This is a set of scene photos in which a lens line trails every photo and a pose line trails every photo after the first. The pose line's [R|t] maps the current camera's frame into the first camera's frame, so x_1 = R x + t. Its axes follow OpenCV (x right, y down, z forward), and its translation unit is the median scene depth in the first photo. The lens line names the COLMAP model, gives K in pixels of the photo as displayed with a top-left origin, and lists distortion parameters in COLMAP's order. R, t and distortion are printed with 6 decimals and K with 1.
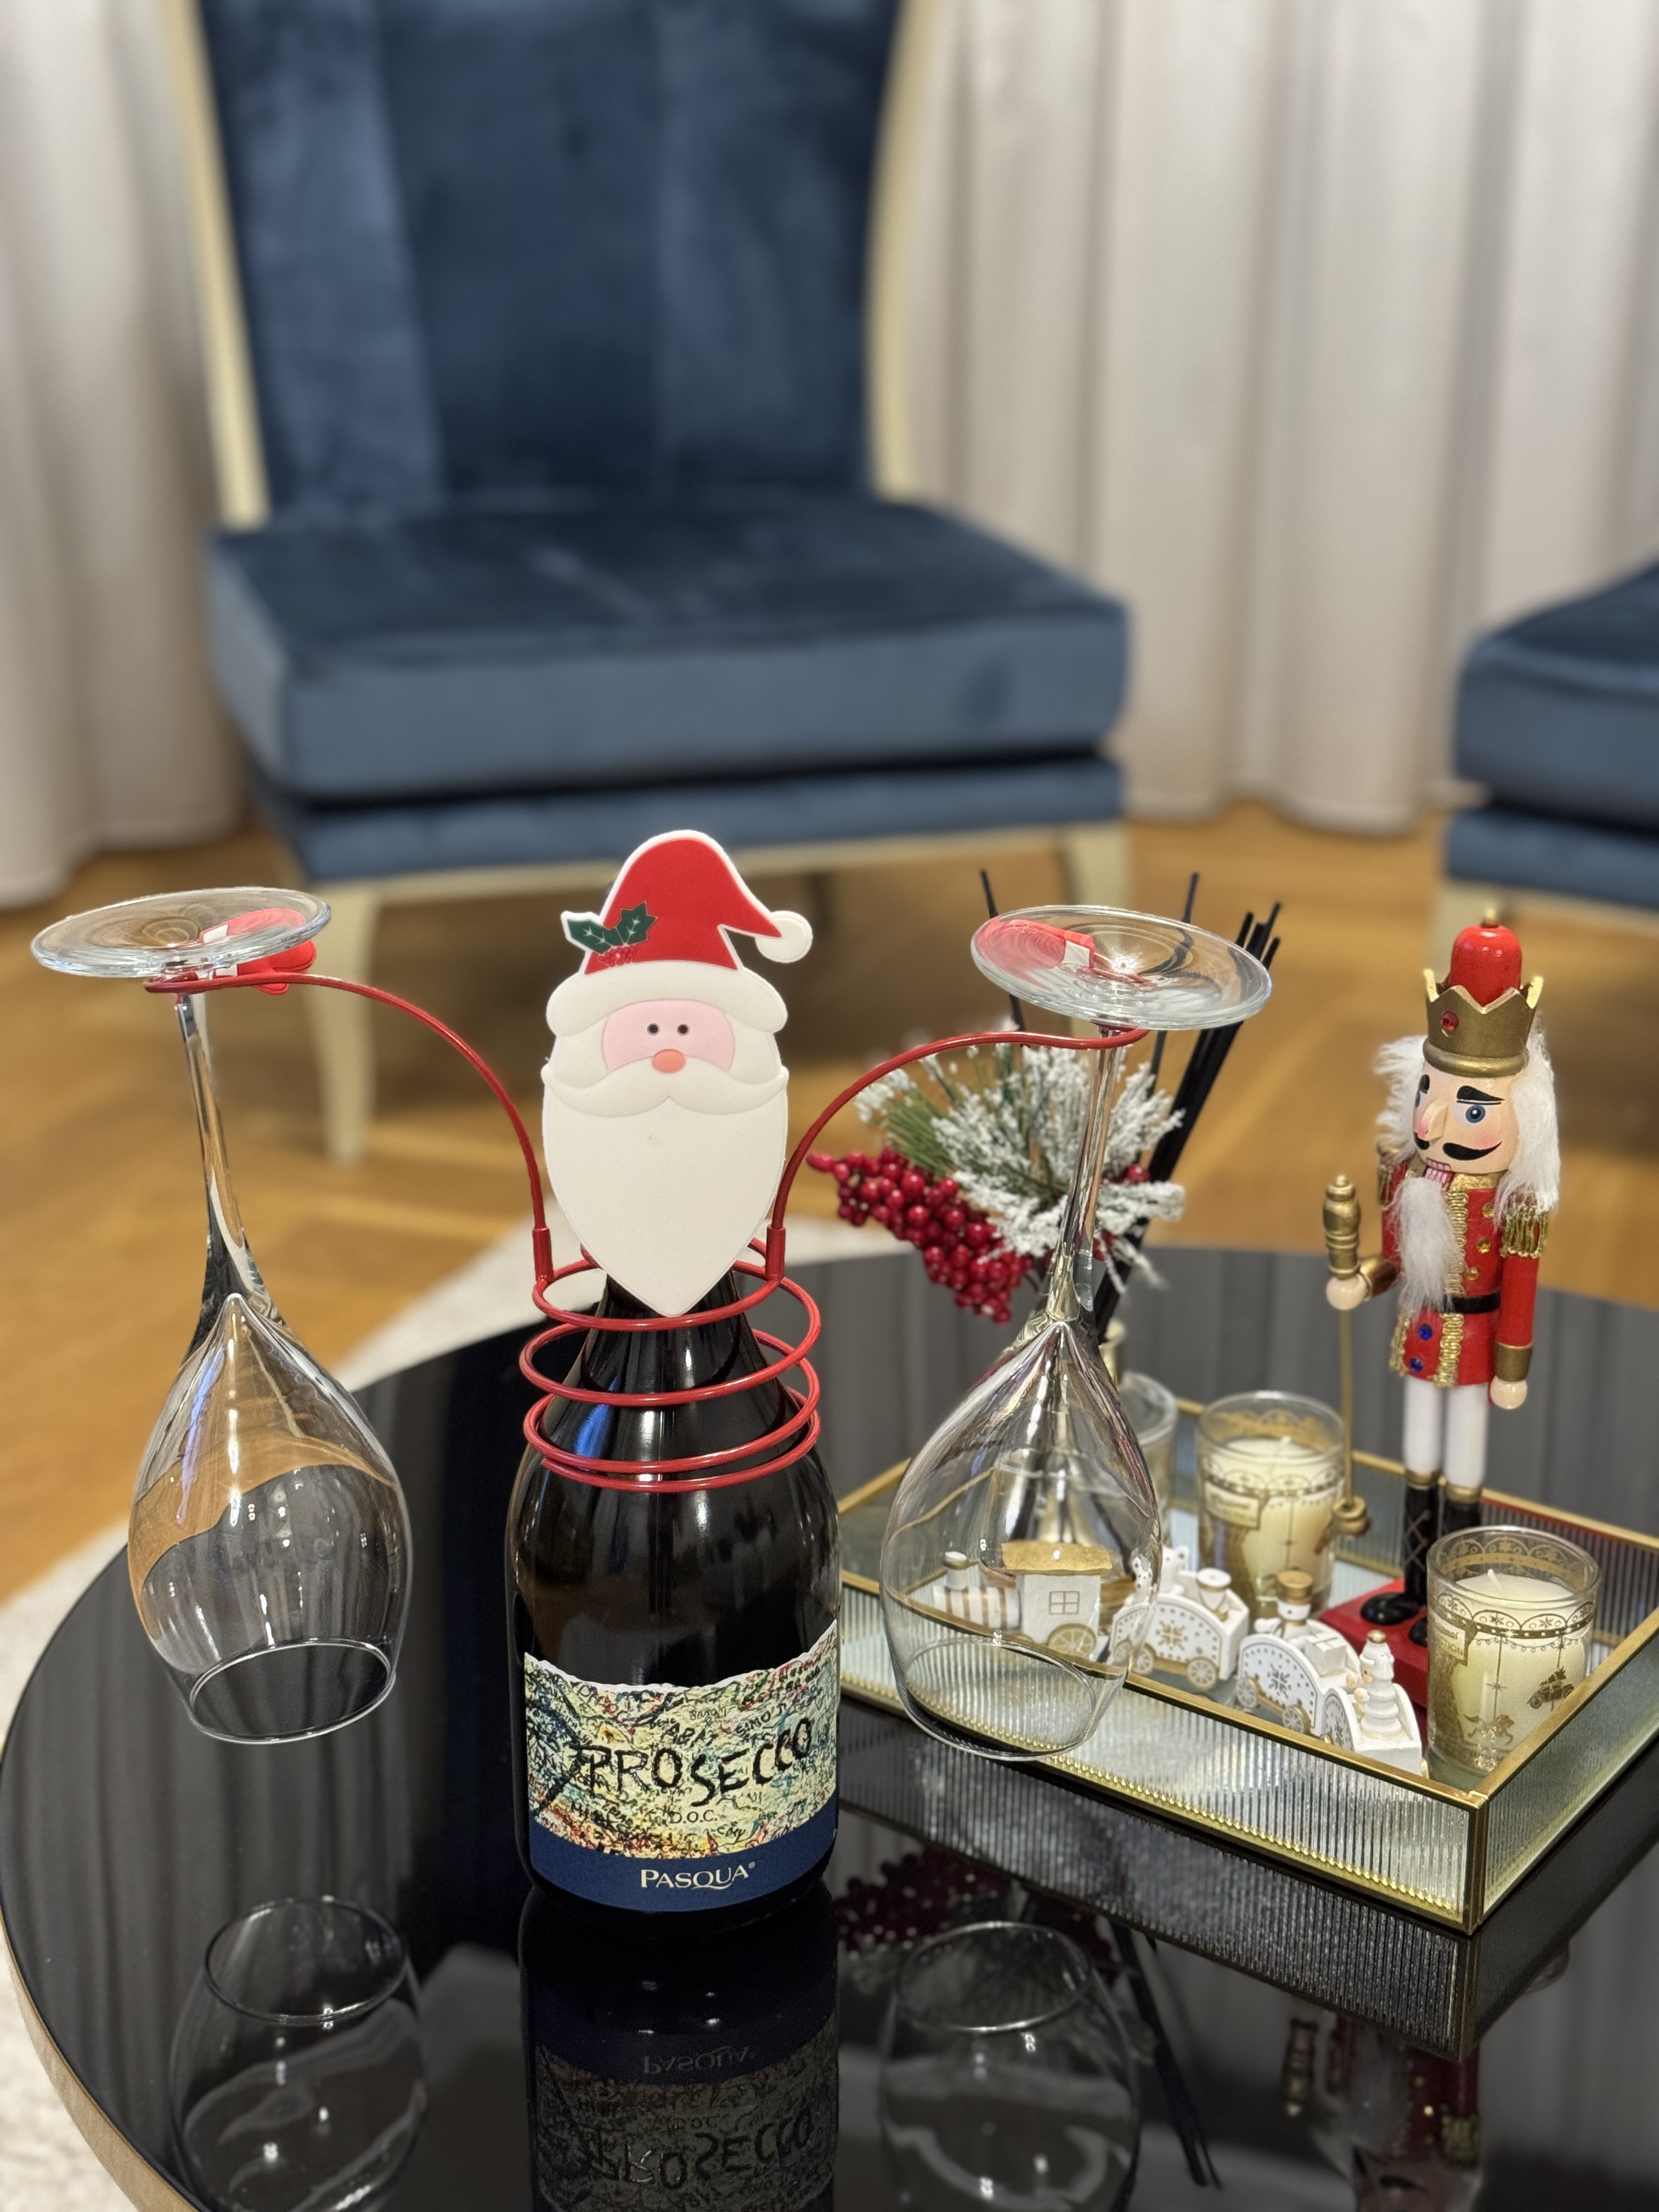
lens RADIAL K [[3280.7, 0, 885.3], [0, 3280.7, 1075.1], [0, 0, 1]] dist [0.107263, 0.000000]
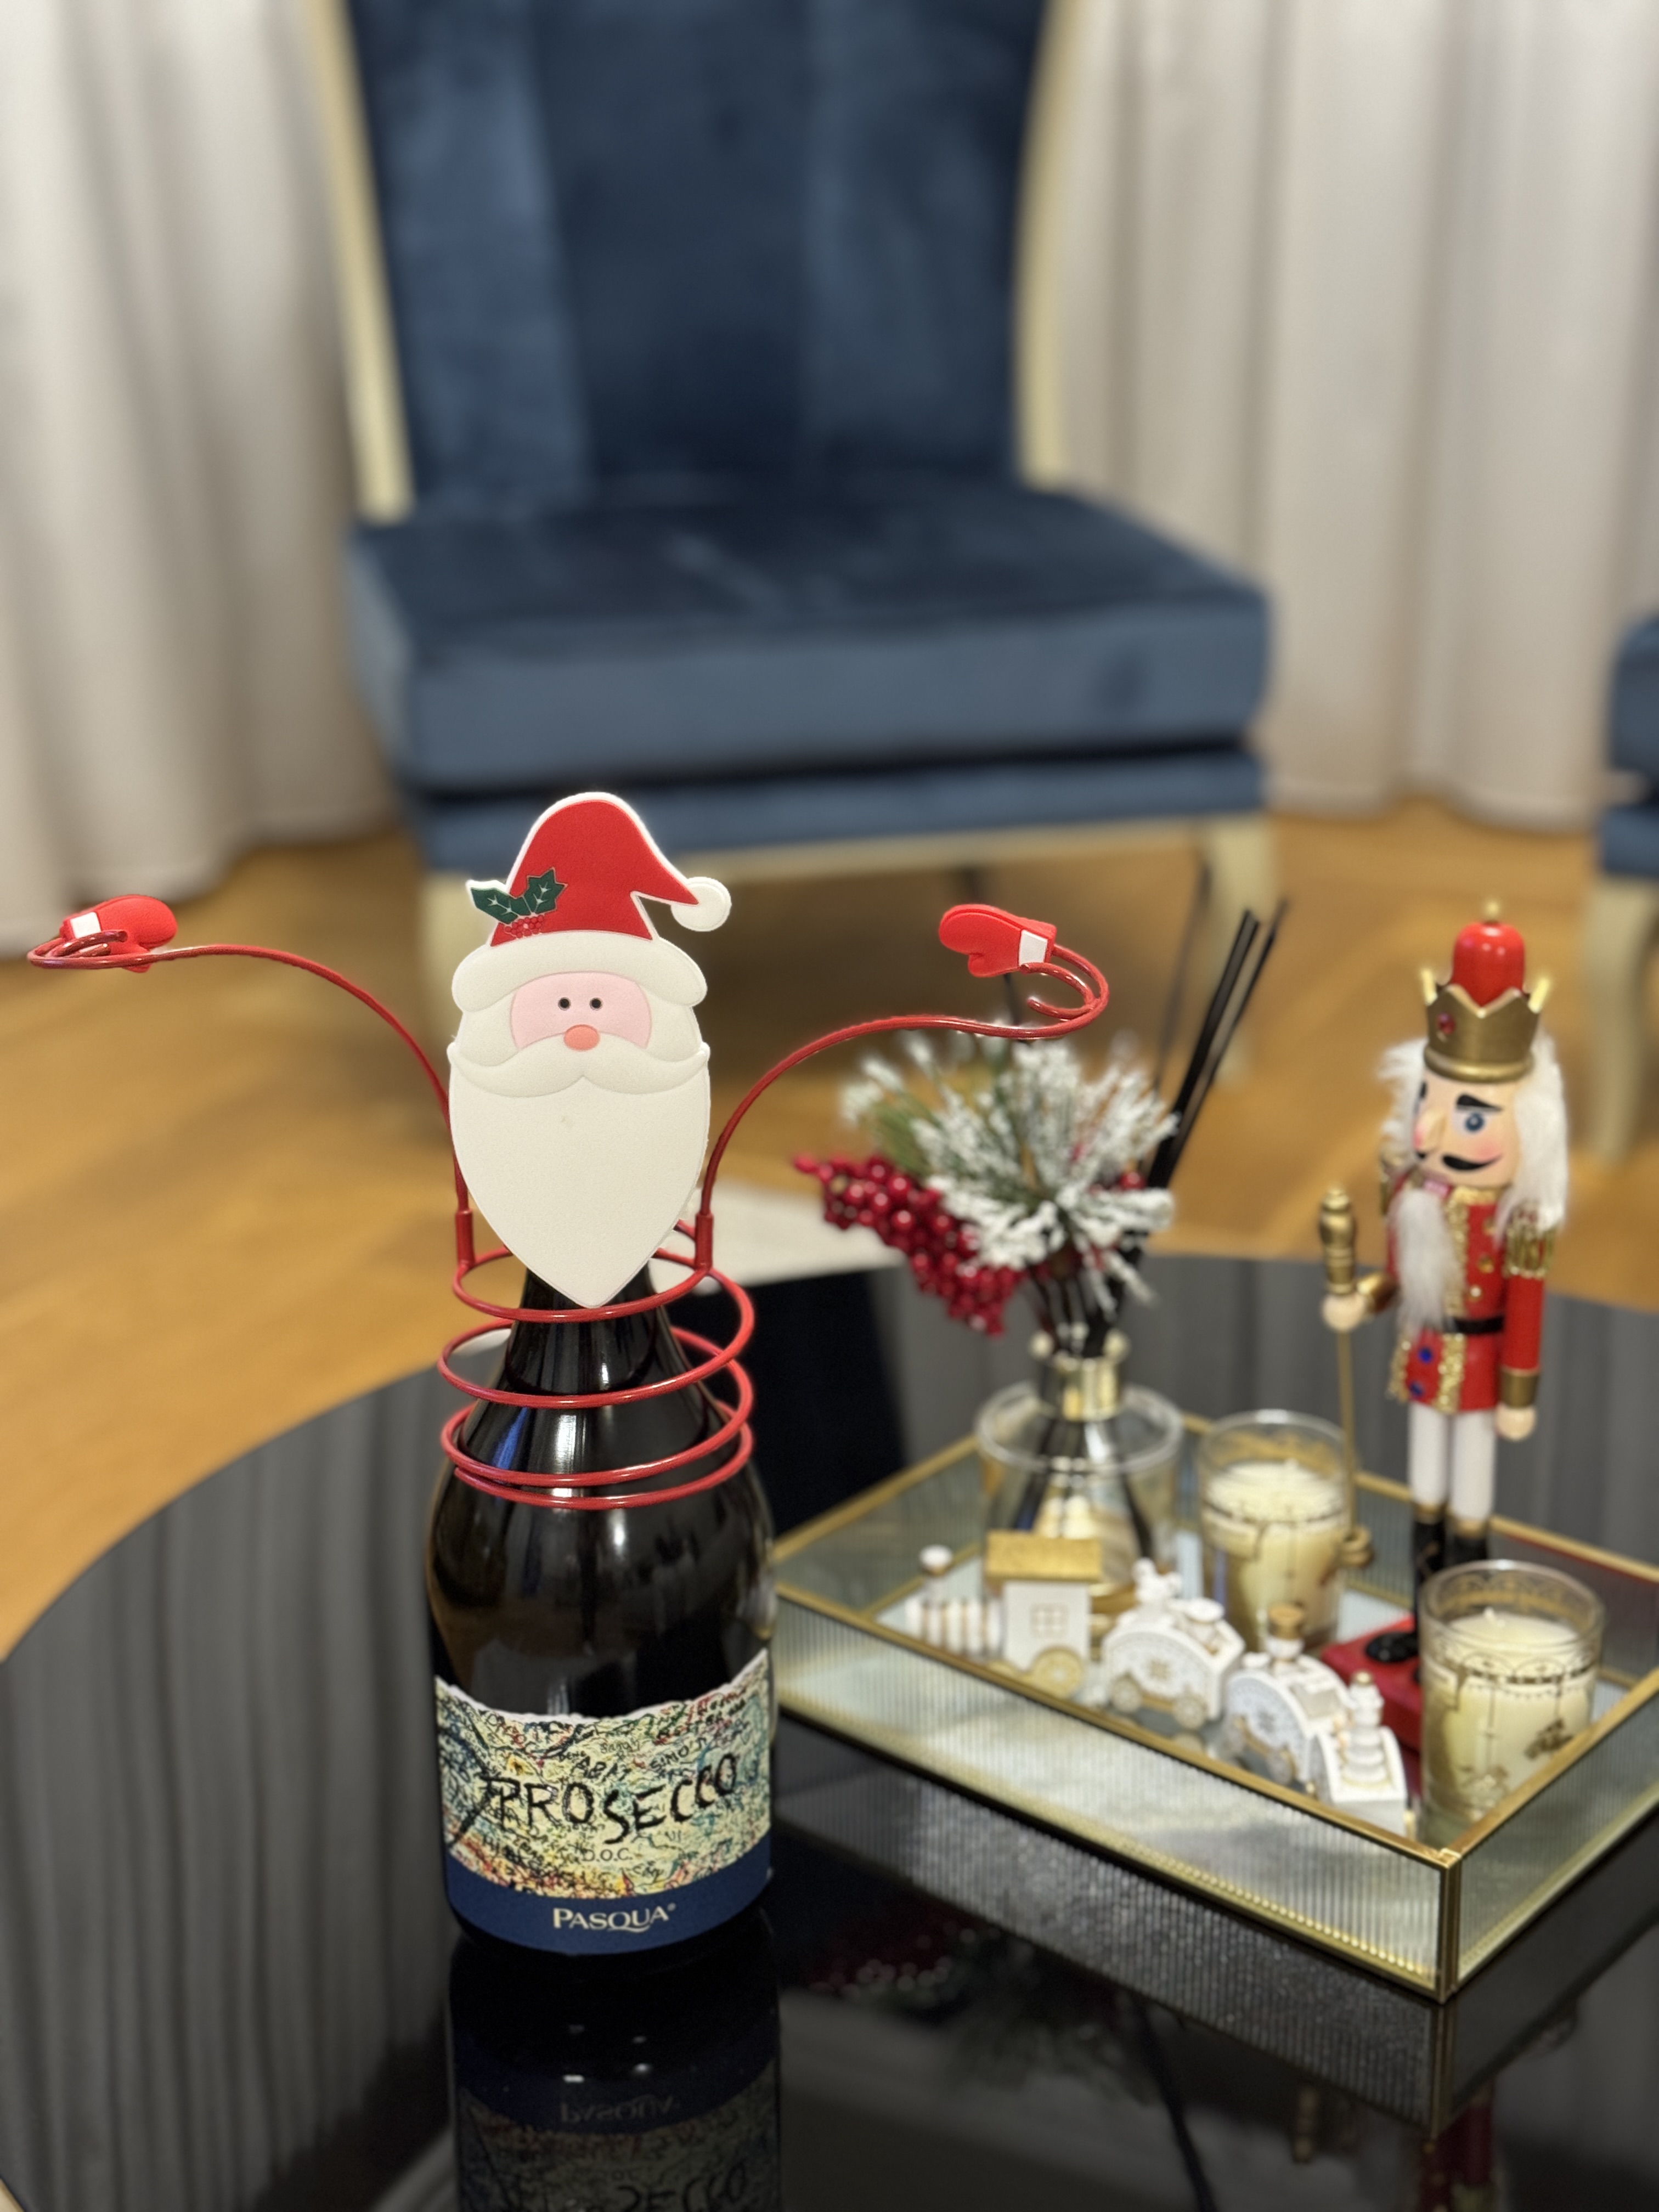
lens RADIAL K [[3280.7, 0, 872.3], [0, 3280.7, 1065.0], [0, 0, 1]] dist [0.107263, 0.000000]
pose [[0.997221, 0.010498, -0.073758, 0.071968], [-0.010613, 0.999943, -0.001162, -0.001828], [0.073742, 0.001941, 0.997275, 0.047868]]
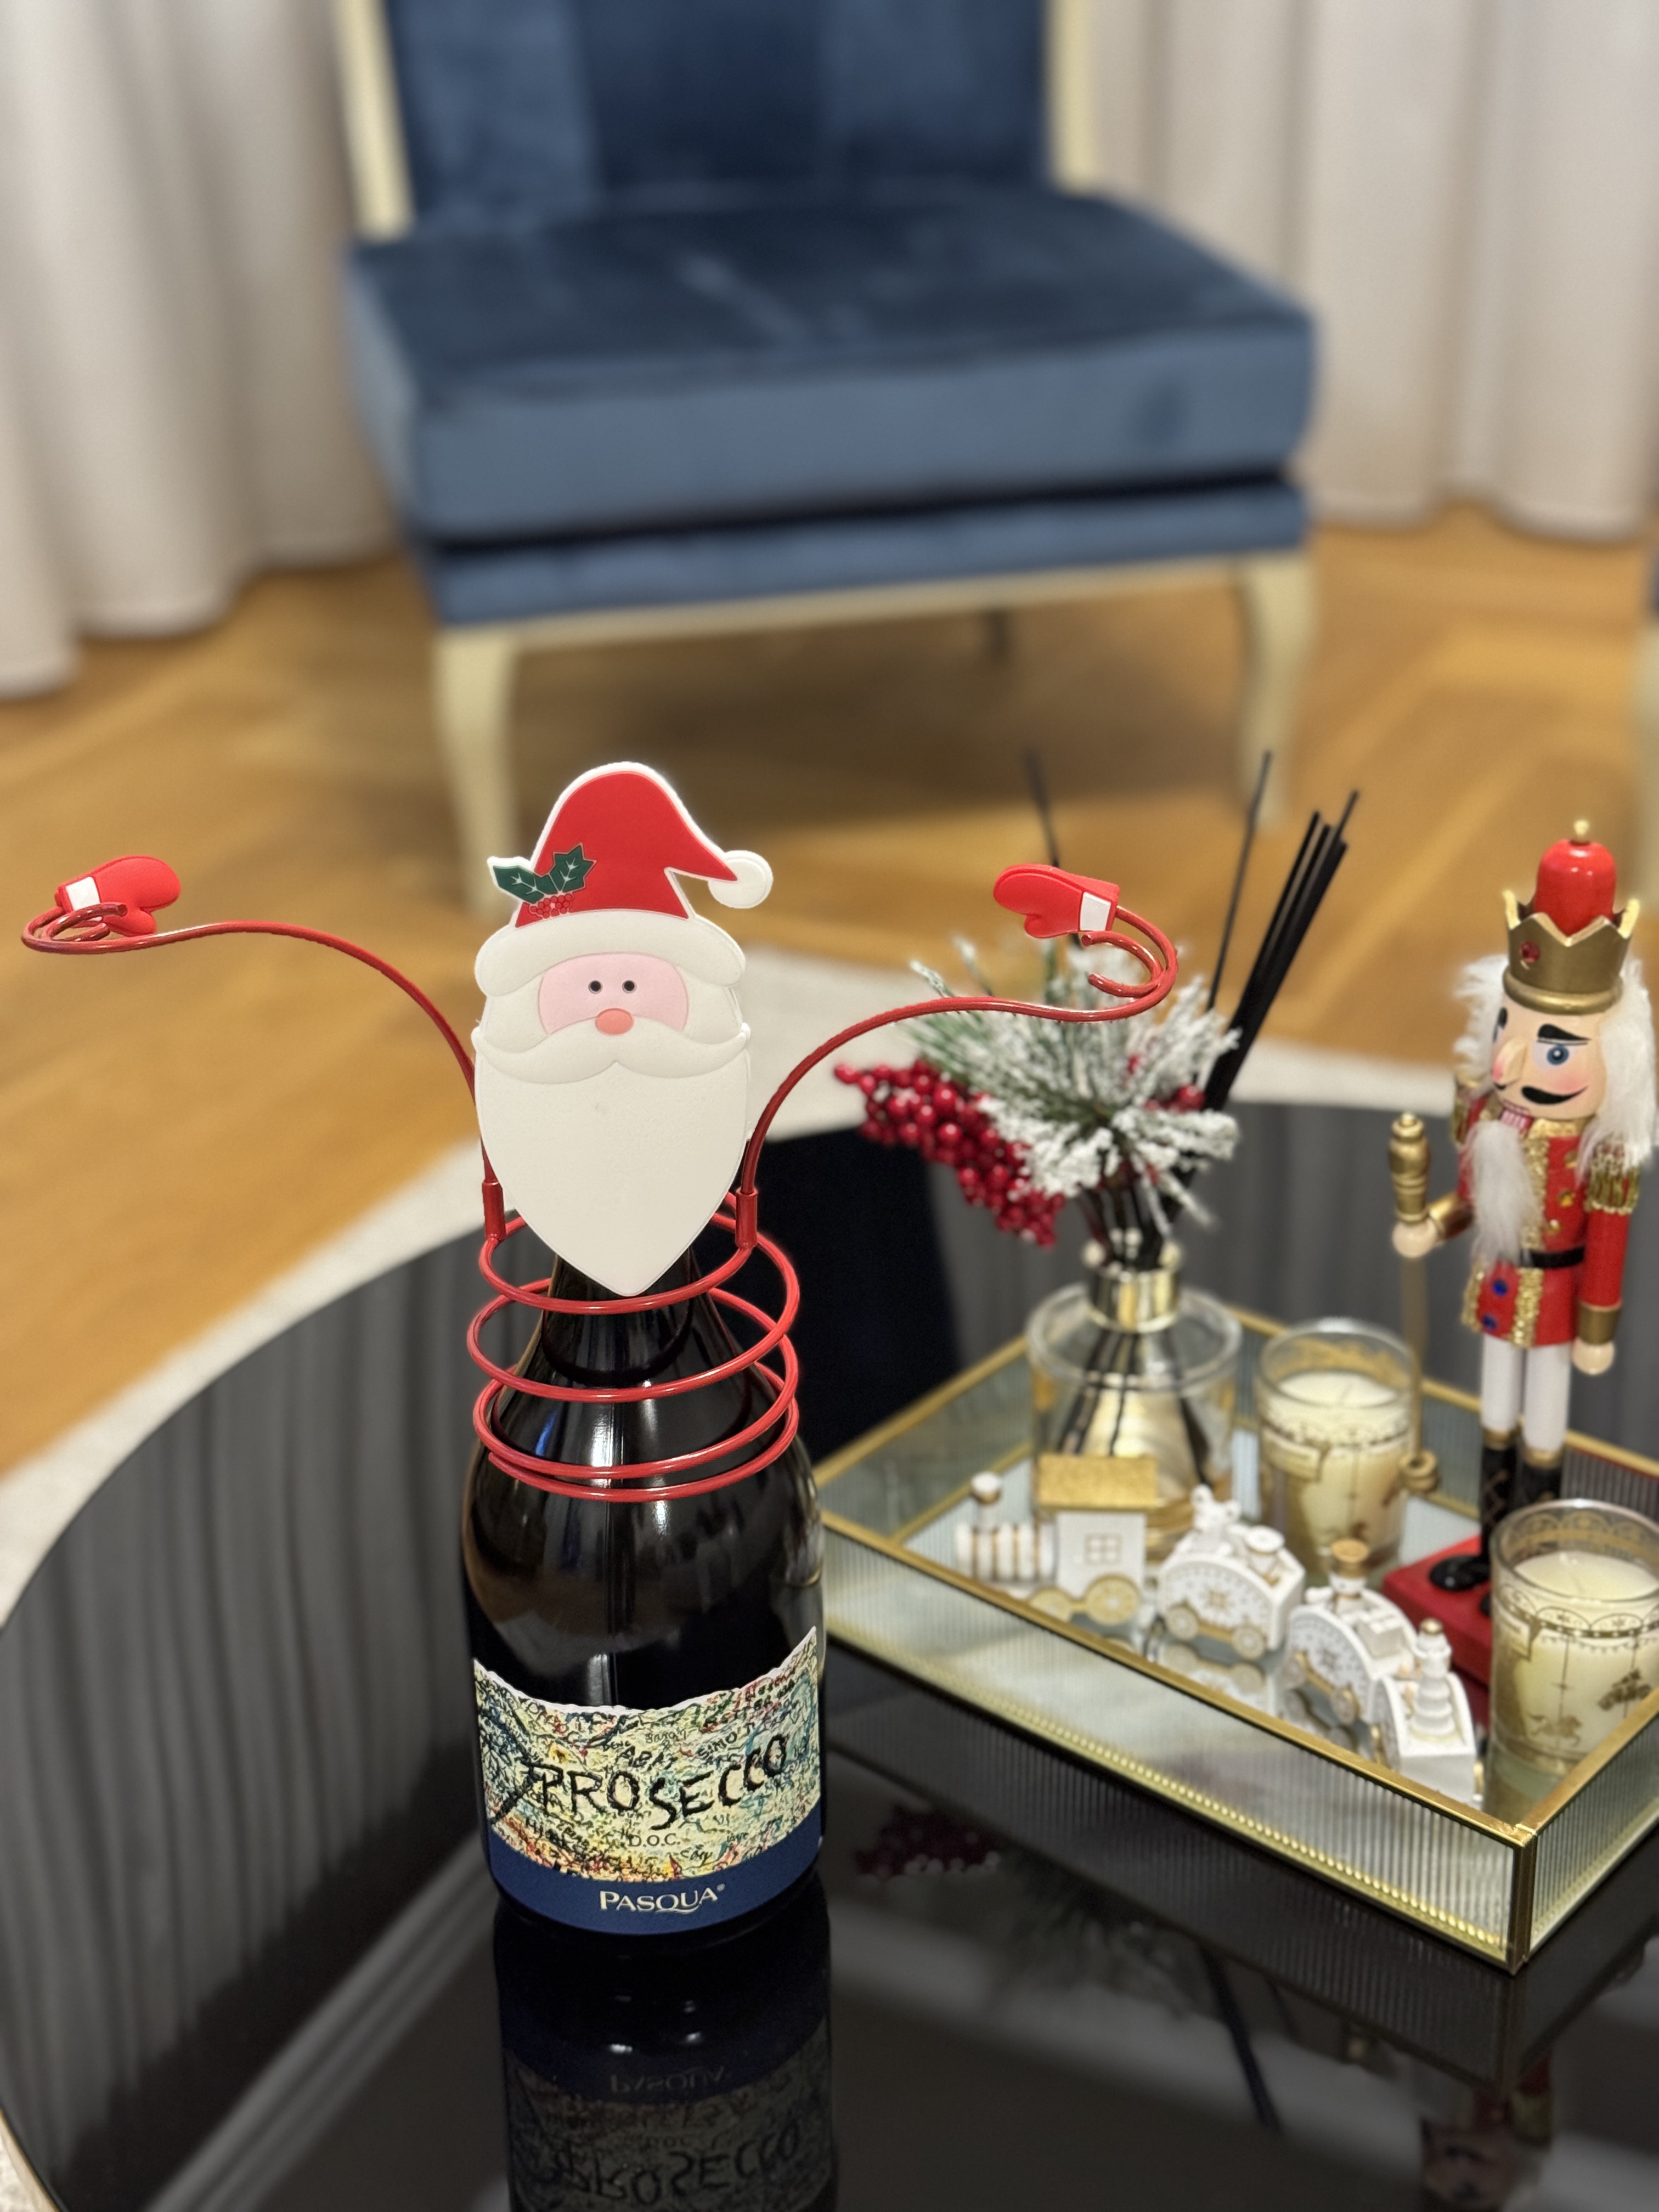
lens RADIAL K [[3280.7, 0, 862.3], [0, 3280.7, 1091.3], [0, 0, 1]] dist [0.107263, 0.000000]
pose [[0.996635, 0.012118, -0.081070, 0.060414], [-0.002936, 0.993654, 0.112439, -0.072697], [0.081919, -0.111822, 0.990346, 0.097630]]
